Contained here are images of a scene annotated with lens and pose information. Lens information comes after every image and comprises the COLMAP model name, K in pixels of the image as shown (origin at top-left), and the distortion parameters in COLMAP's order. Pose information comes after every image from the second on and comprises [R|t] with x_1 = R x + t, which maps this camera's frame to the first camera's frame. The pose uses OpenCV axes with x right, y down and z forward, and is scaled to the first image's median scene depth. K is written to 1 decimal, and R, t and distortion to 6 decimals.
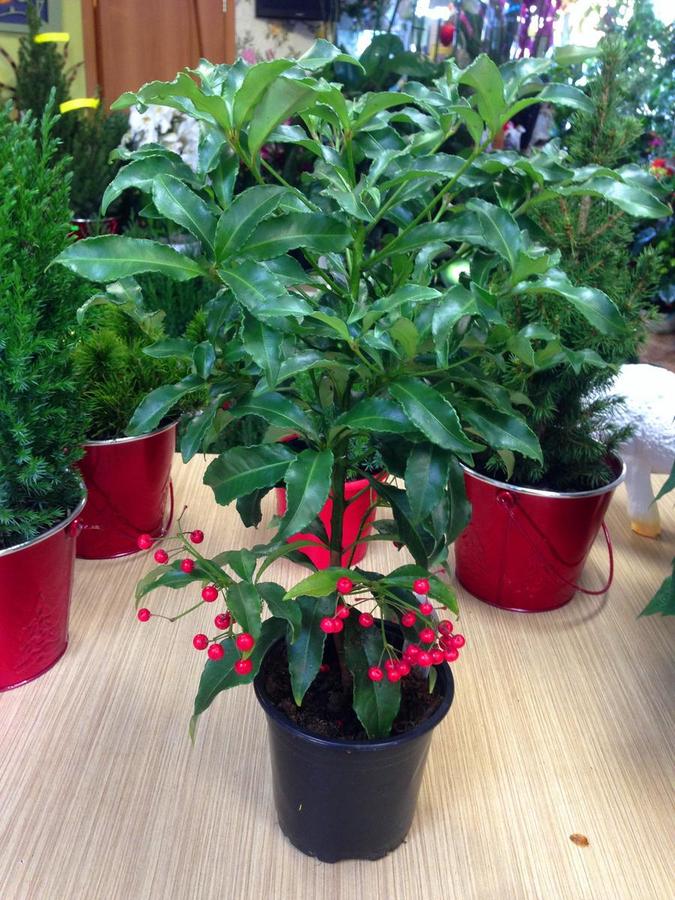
lens RADIAL K [[842.9, 0, 336.1], [0, 842.9, 458.4], [0, 0, 1]] dist [0.131780, -0.271669]
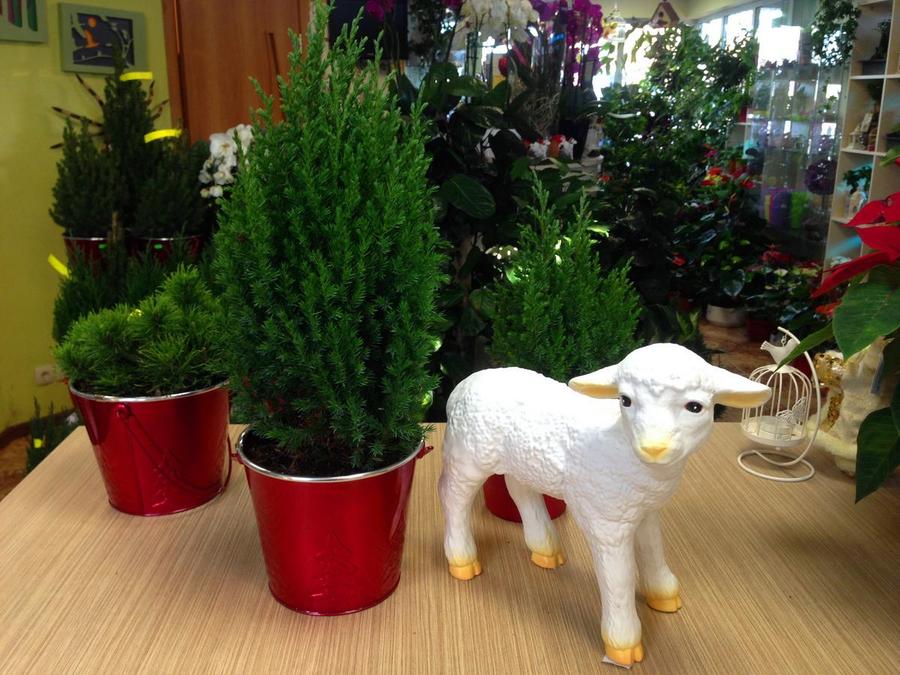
lens RADIAL K [[841.7, 0, 450.0], [0, 841.7, 337.5], [0, 0, 1]] dist [0.131693, -0.260173]
pose [[0.998493, -0.048563, 0.025548, 0.018659], [0.052045, 0.985668, -0.160466, 0.025579], [-0.017389, 0.161554, 0.986711, -0.022726]]
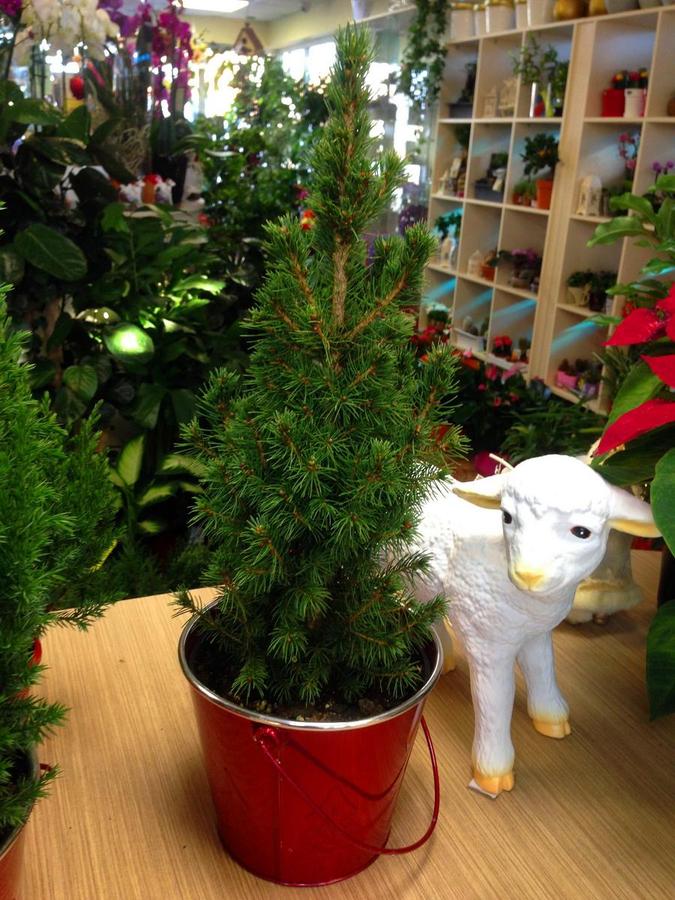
lens RADIAL K [[844.3, 0, 337.5], [0, 844.3, 450.0], [0, 0, 1]] dist [0.155323, -0.323889]
pose [[0.928875, -0.132625, 0.345834, 0.019837], [0.156038, 0.986915, -0.040628, -0.025291], [-0.335920, 0.091701, 0.937416, 0.074763]]
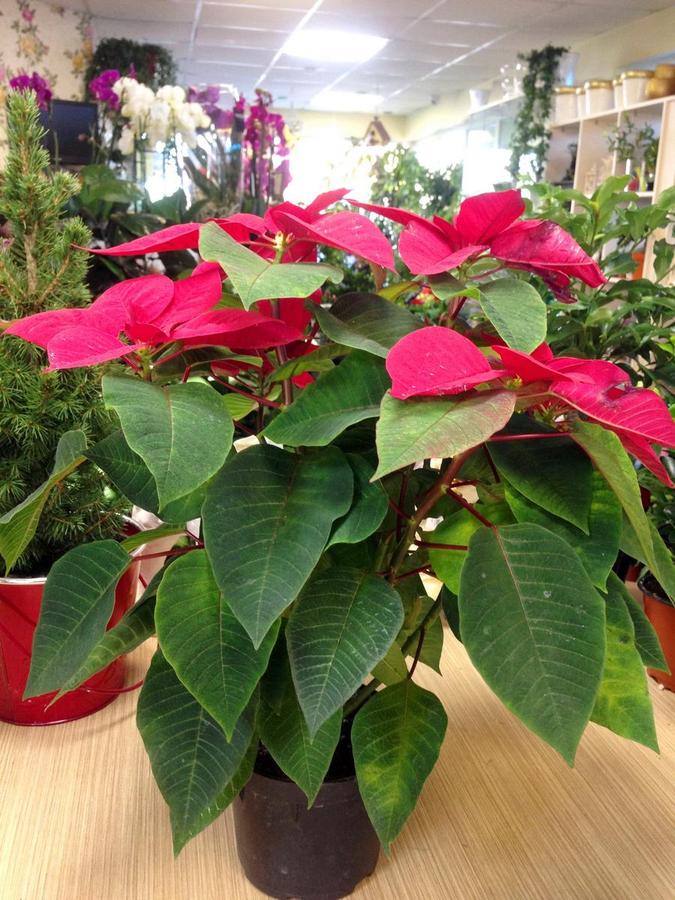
lens RADIAL K [[841.7, 0, 337.5], [0, 841.7, 450.0], [0, 0, 1]] dist [0.131693, -0.260173]
pose [[0.980470, -0.068862, 0.184217, 0.101975], [0.098080, 0.983109, -0.154525, 0.017047], [-0.170465, 0.169575, 0.970663, 0.019589]]
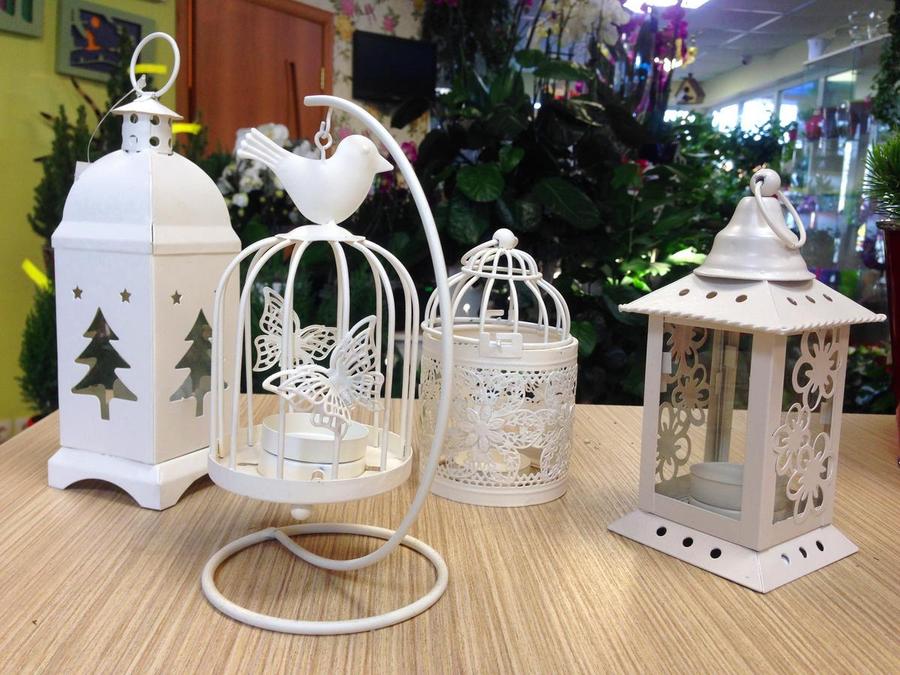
lens RADIAL K [[844.3, 0, 450.0], [0, 844.3, 337.5], [0, 0, 1]] dist [0.155323, -0.323889]
pose [[0.997627, -0.010325, 0.068076, -0.071496], [0.028857, 0.960372, -0.277225, 0.039884], [-0.062516, 0.278531, 0.958390, 0.169031]]
